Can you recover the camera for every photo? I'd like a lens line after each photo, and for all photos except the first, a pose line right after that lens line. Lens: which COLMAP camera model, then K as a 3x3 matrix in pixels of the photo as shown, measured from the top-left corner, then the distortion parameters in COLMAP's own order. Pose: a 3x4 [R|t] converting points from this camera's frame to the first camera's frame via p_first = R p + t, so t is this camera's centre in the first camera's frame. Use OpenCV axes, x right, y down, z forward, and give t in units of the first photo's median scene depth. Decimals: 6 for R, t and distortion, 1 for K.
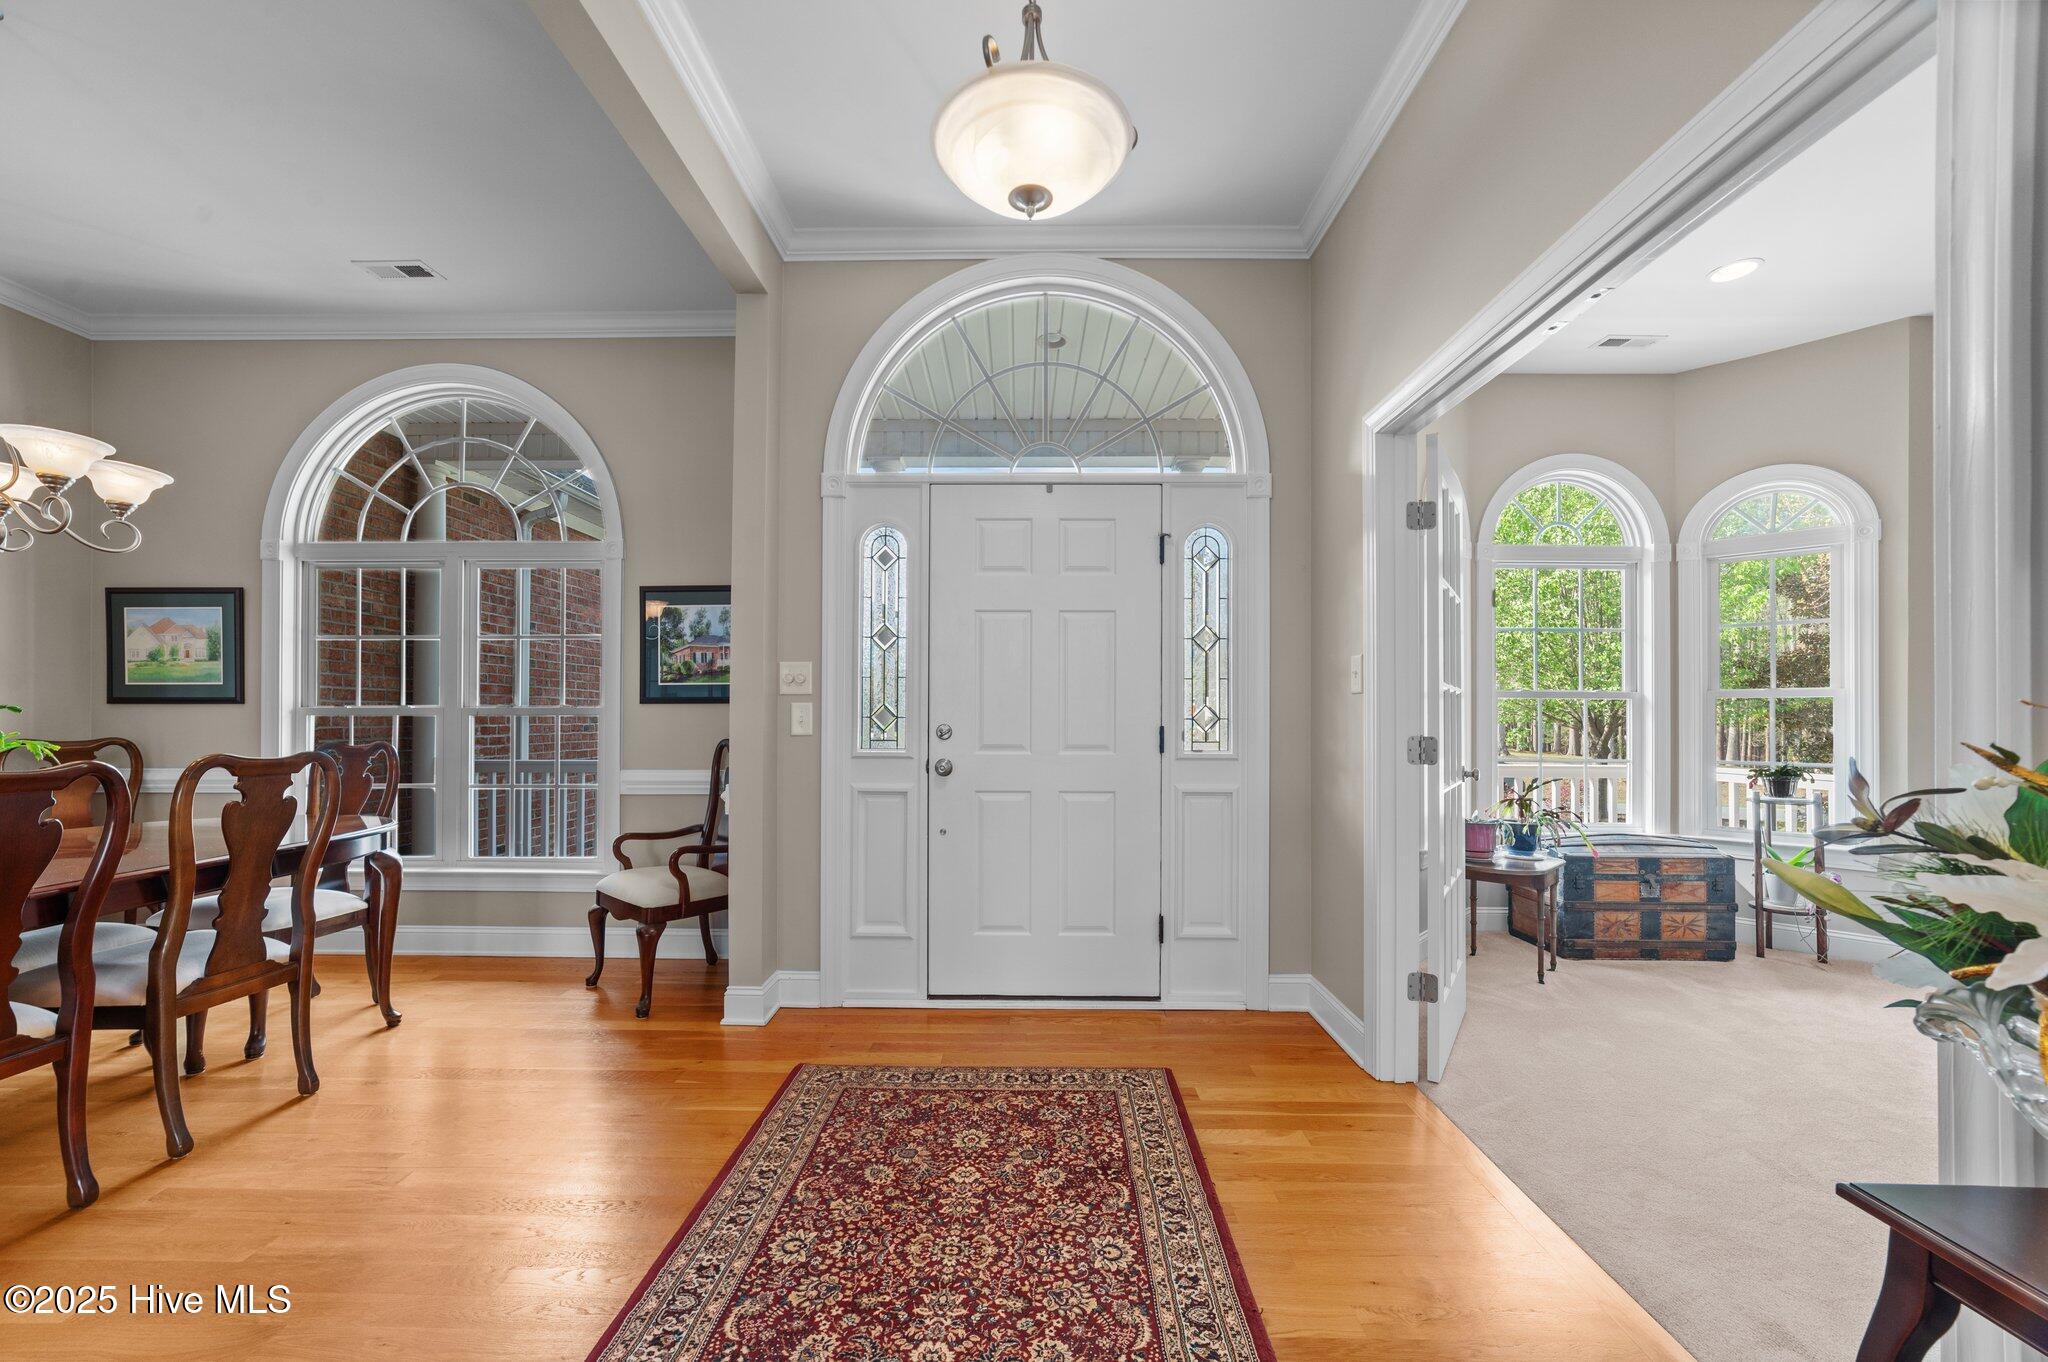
lens RADIAL K [[791.0, 0, 1009.4], [0, 791.0, 713.7], [0, 0, 1]] dist [-0.006688, 0.000473]
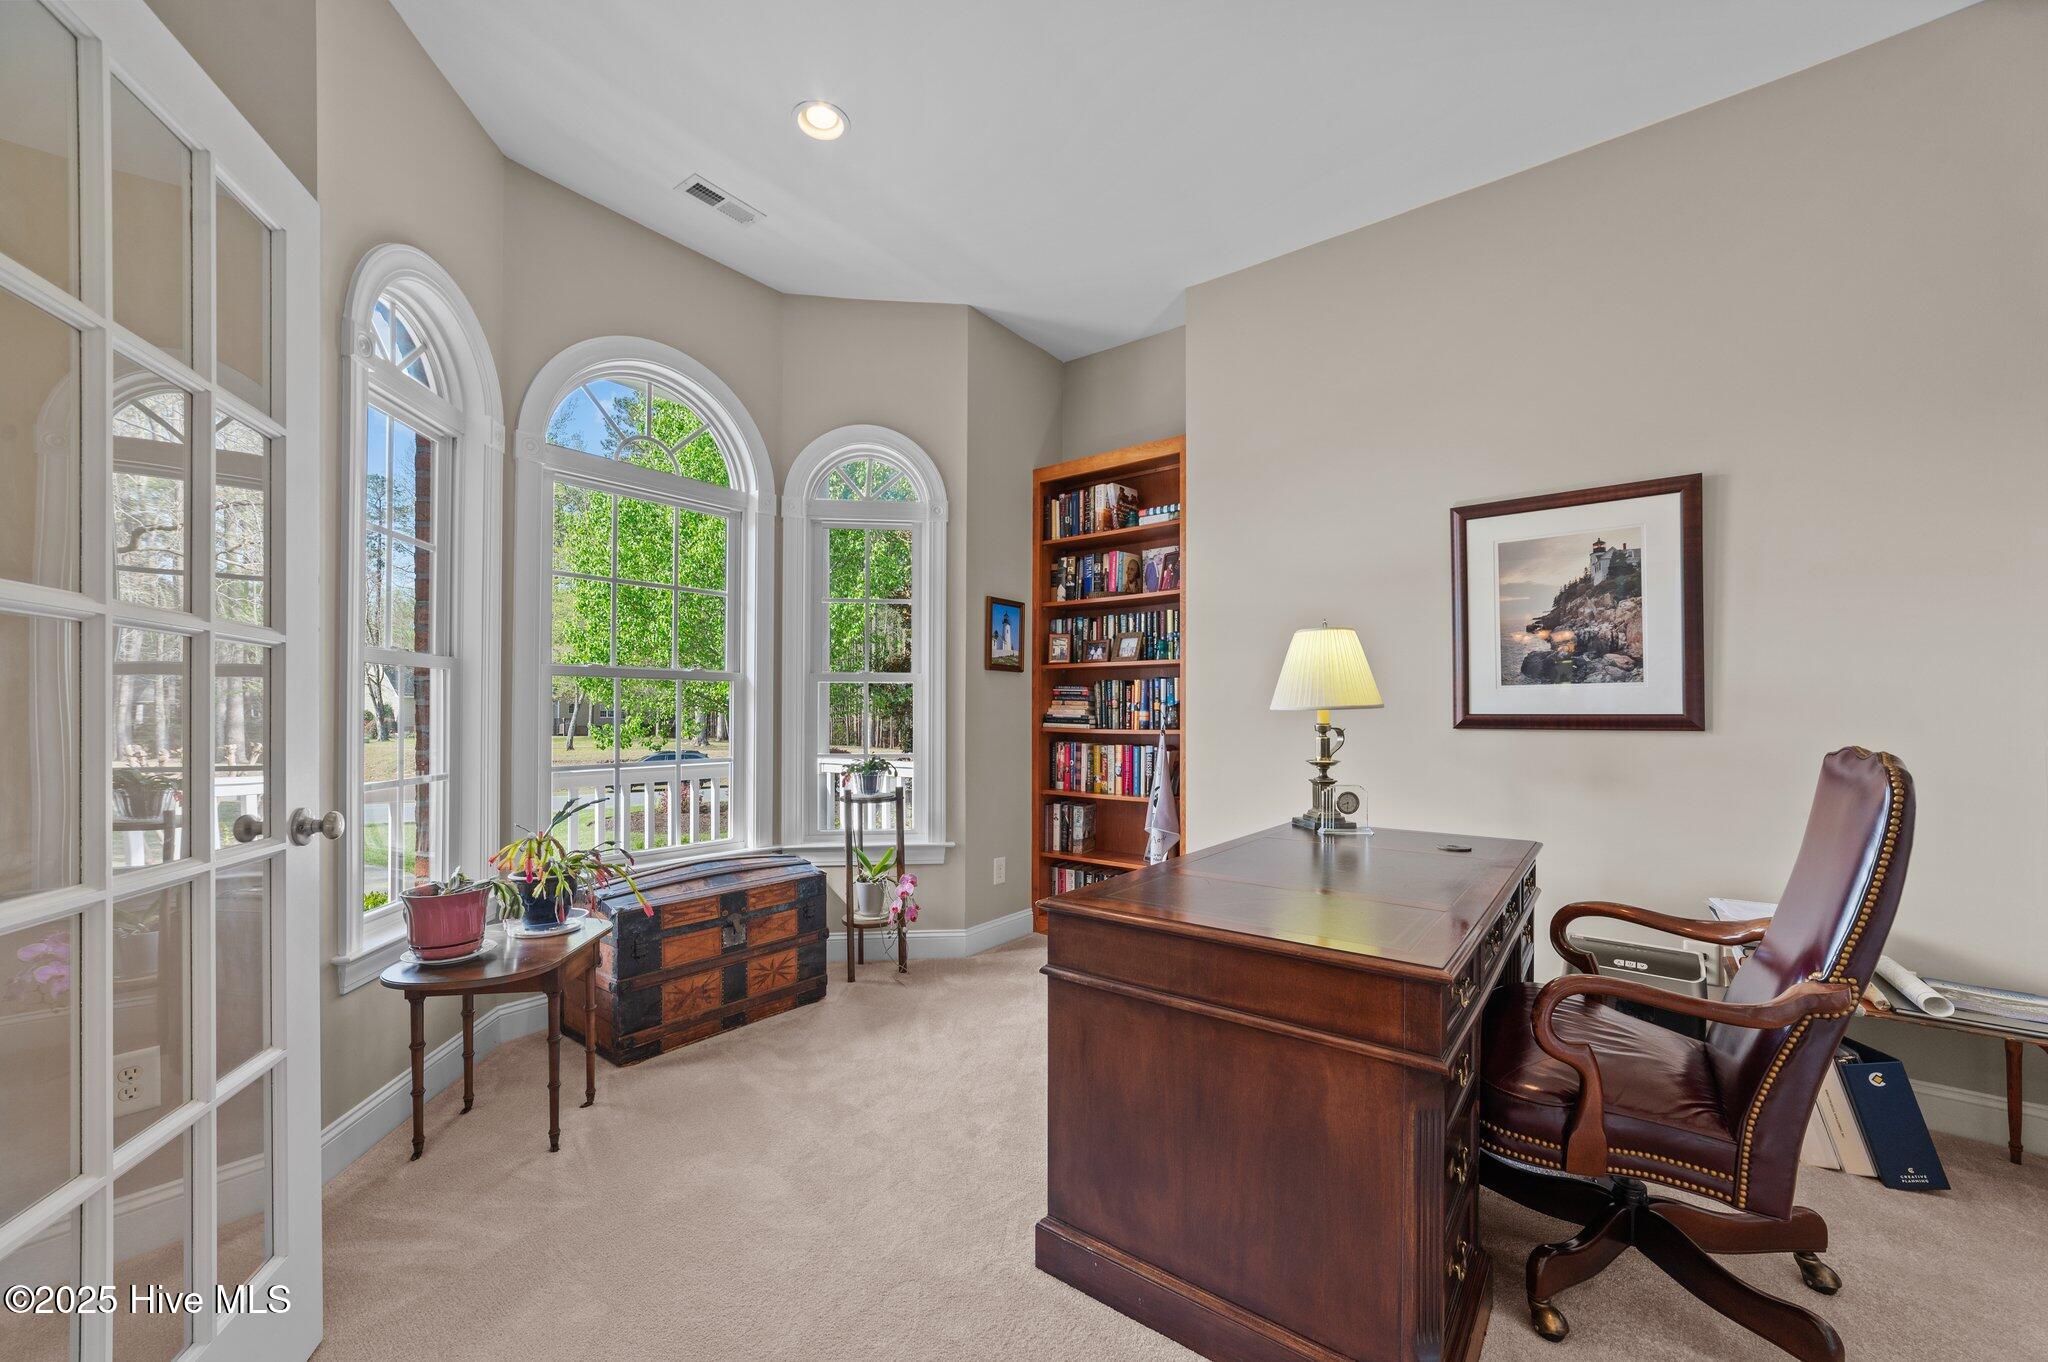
lens RADIAL K [[791.0, 0, 1017.8], [0, 791.0, 699.7], [0, 0, 1]] dist [-0.006688, 0.000473]
pose [[0.601668, 0.009191, 0.798693, 0.376237], [-0.005026, 0.999958, -0.007721, 0.006119], [-0.798730, 0.000631, 0.601689, 0.336835]]
